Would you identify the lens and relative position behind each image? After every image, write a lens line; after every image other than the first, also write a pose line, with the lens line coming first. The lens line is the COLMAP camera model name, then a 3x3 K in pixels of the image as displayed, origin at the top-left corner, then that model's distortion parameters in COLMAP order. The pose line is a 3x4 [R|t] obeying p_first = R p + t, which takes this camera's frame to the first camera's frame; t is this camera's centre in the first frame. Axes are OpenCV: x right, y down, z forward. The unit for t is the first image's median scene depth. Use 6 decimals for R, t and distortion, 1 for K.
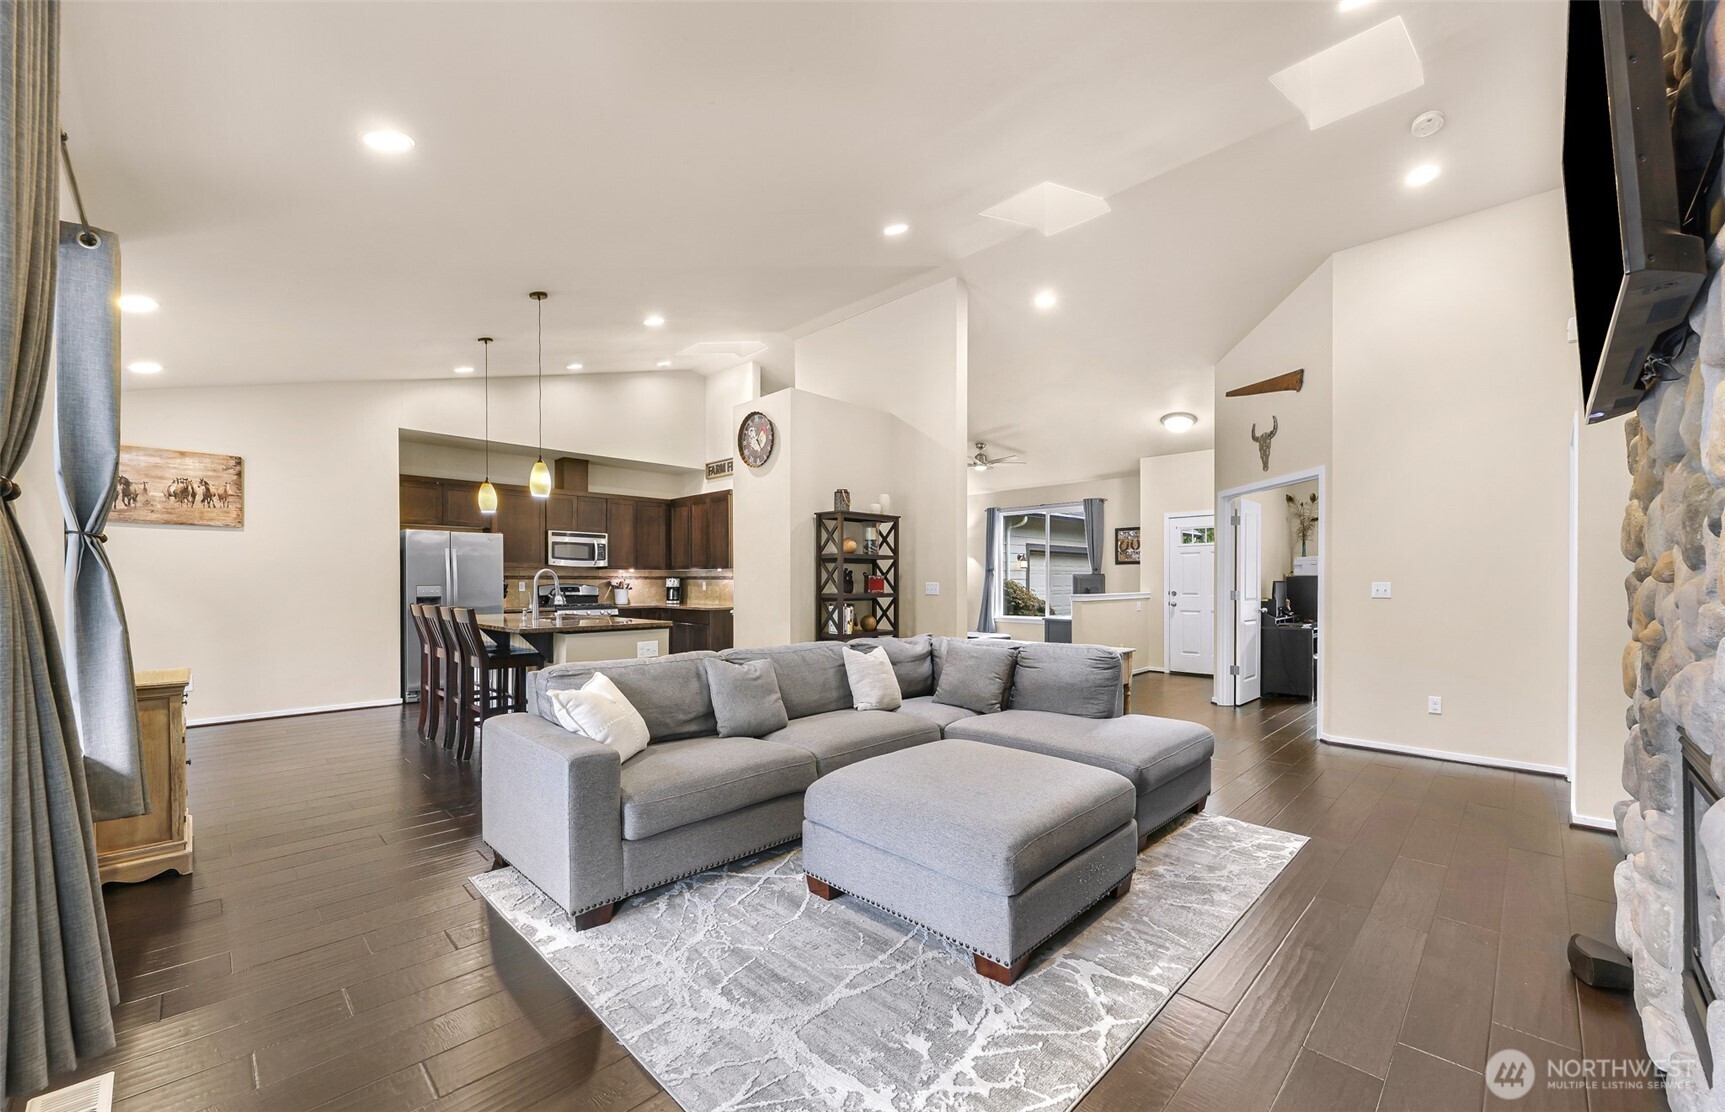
lens RADIAL K [[674.0, 0, 880.2], [0, 674.0, 589.0], [0, 0, 1]] dist [-0.001087, -0.000072]
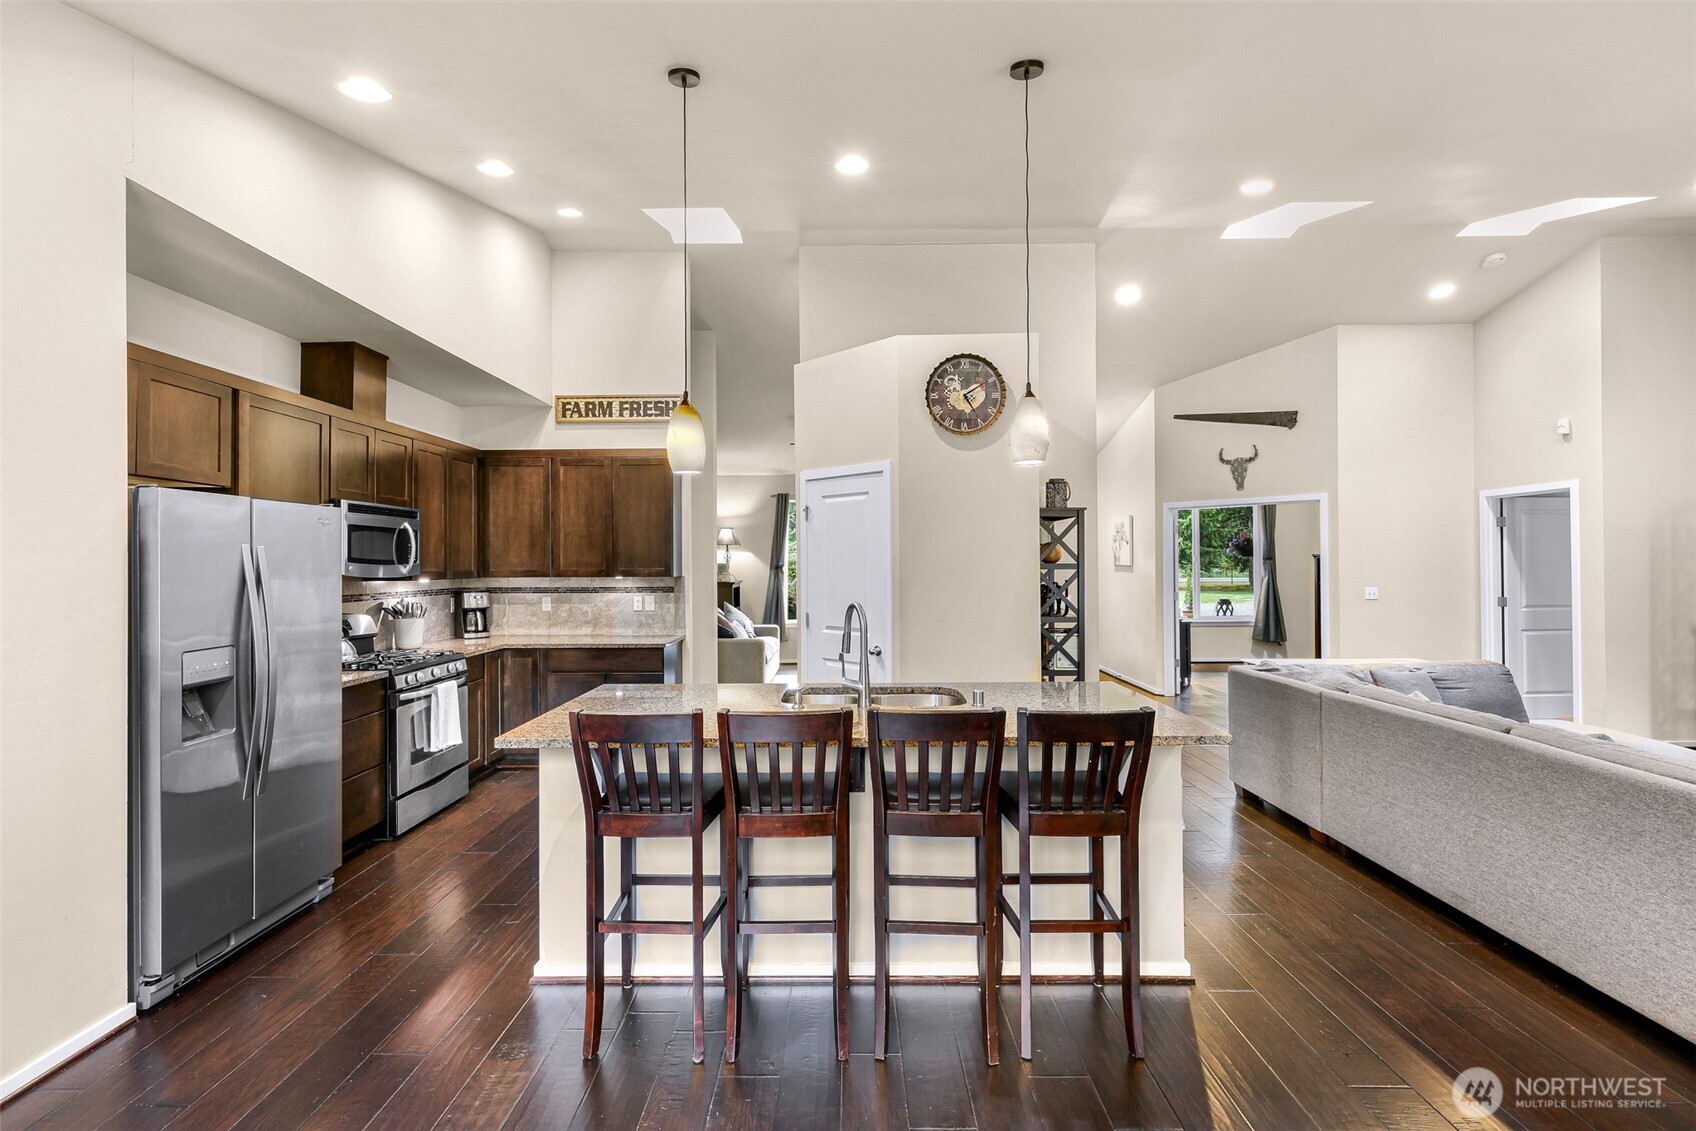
lens RADIAL K [[725.7, 0, 848.0], [0, 725.7, 565.5], [0, 0, 1]] dist [0.002732, 0.000184]
pose [[0.723078, -0.006065, 0.690740, -0.495203], [0.013477, 0.999895, -0.005329, -0.030223], [-0.690635, 0.013163, 0.723084, 0.354528]]
